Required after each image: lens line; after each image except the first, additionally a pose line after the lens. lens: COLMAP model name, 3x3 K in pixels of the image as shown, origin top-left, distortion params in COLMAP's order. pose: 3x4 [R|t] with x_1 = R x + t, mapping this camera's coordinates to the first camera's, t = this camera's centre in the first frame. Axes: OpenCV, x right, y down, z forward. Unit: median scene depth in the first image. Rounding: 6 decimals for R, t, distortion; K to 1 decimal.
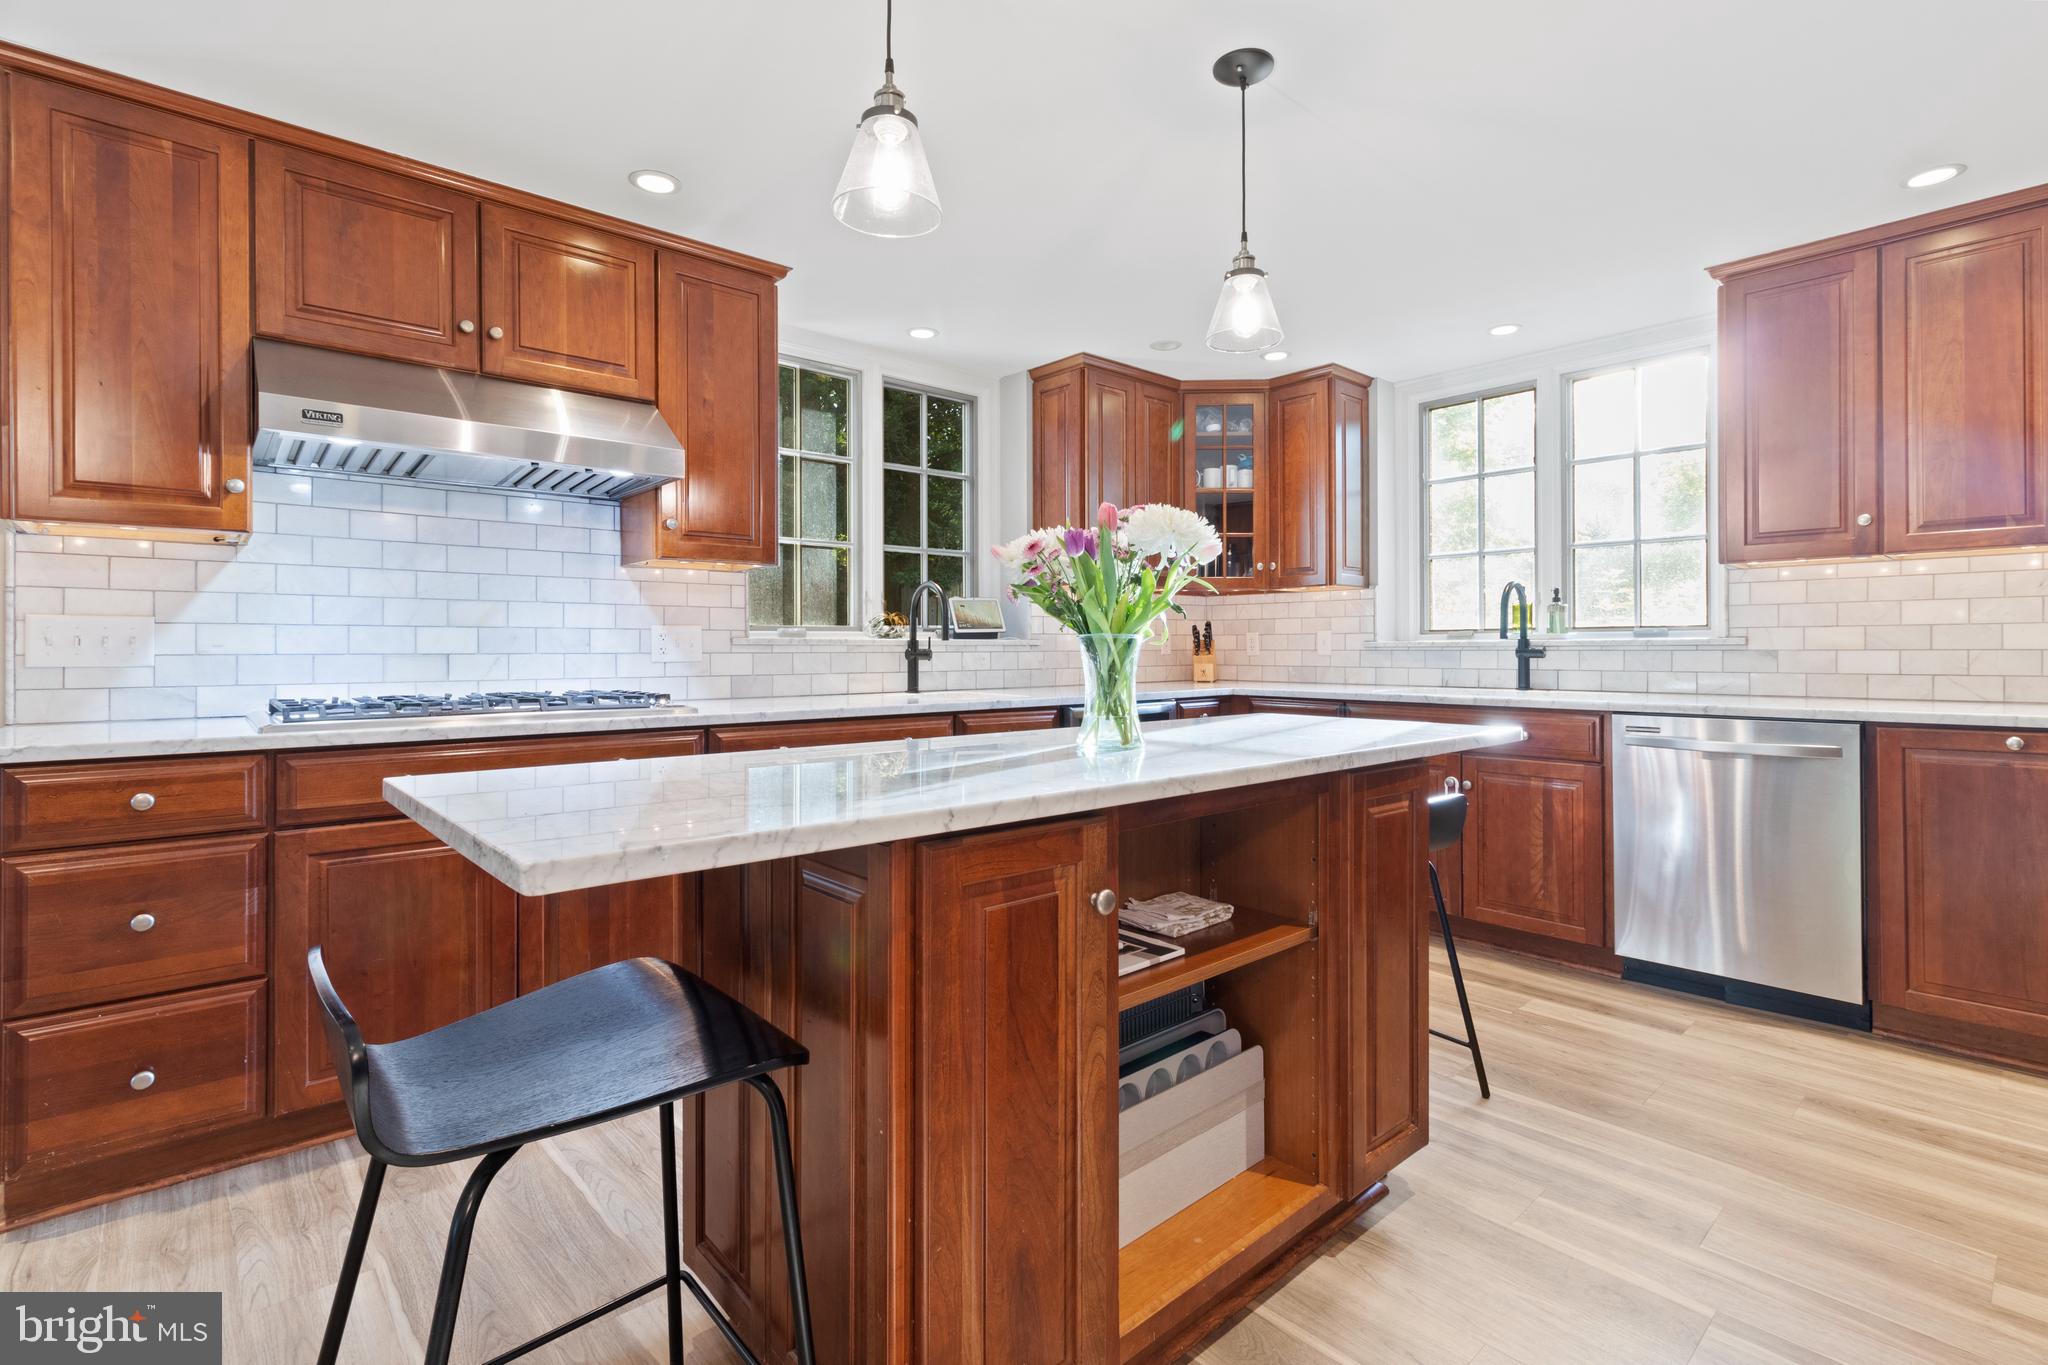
lens RADIAL K [[959.3, 0, 1028.4], [0, 959.3, 647.3], [0, 0, 1]] dist [0.001780, -0.000104]
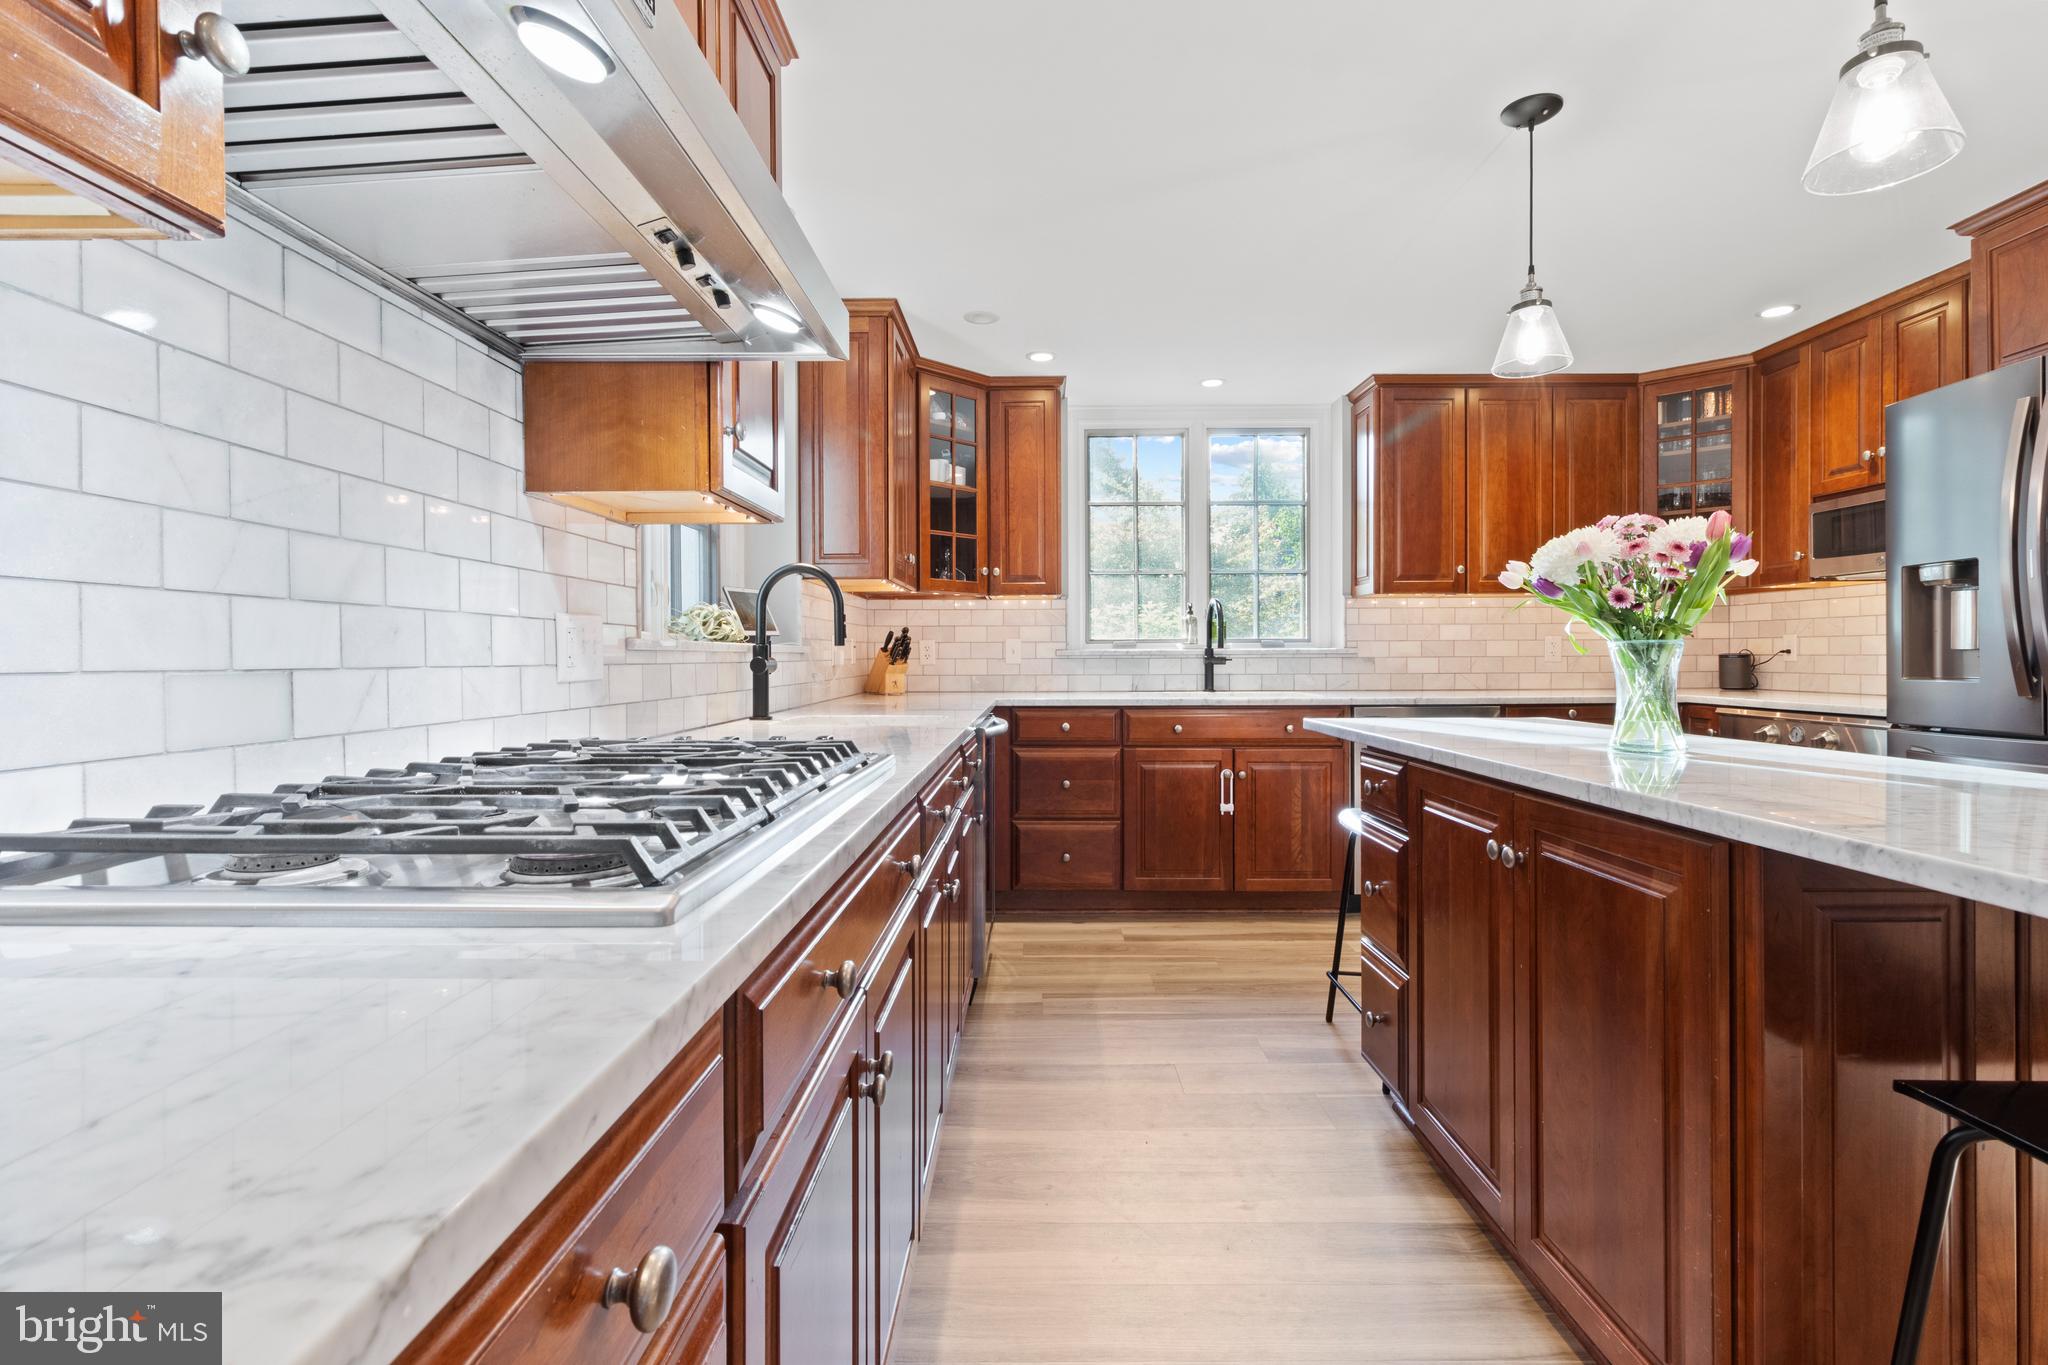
lens RADIAL K [[958.3, 0, 1039.0], [0, 958.3, 661.3], [0, 0, 1]] dist [0.000565, 0.000208]
pose [[0.663742, -0.003967, 0.747951, -0.725434], [0.001158, 0.999990, 0.004277, 0.002603], [-0.747961, -0.001973, 0.663740, 0.540628]]
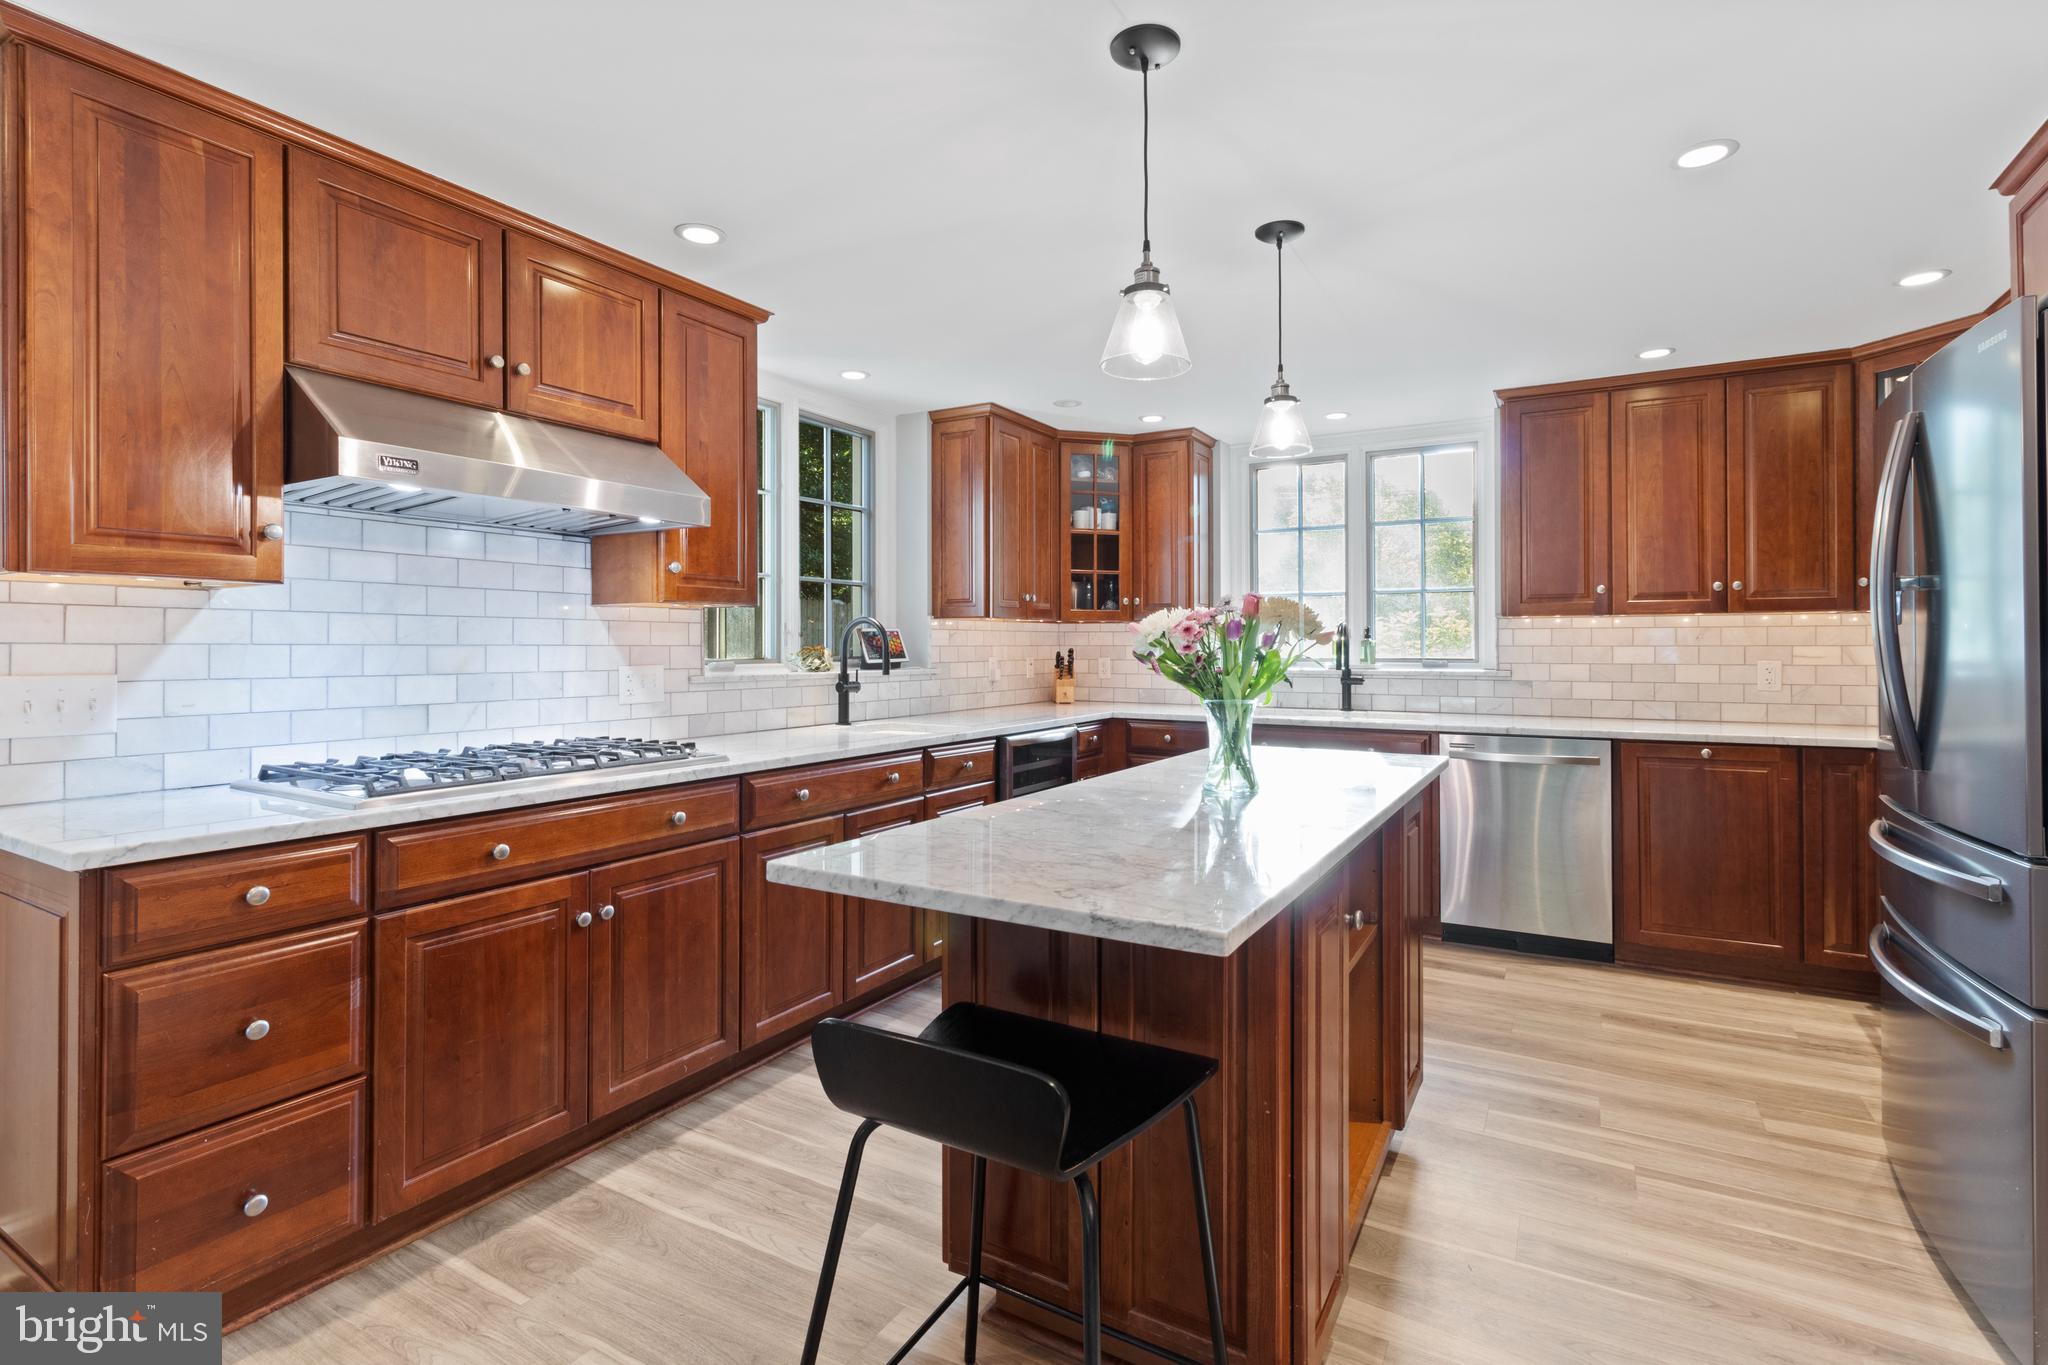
lens RADIAL K [[969.2, 0, 1027.3], [0, 969.2, 639.8], [0, 0, 1]] dist [0.000327, 0.000480]
pose [[0.950390, 0.004850, 0.311024, -0.363895], [-0.003267, 0.999979, -0.005611, -0.053953], [-0.311045, 0.004316, 0.950385, -0.064388]]
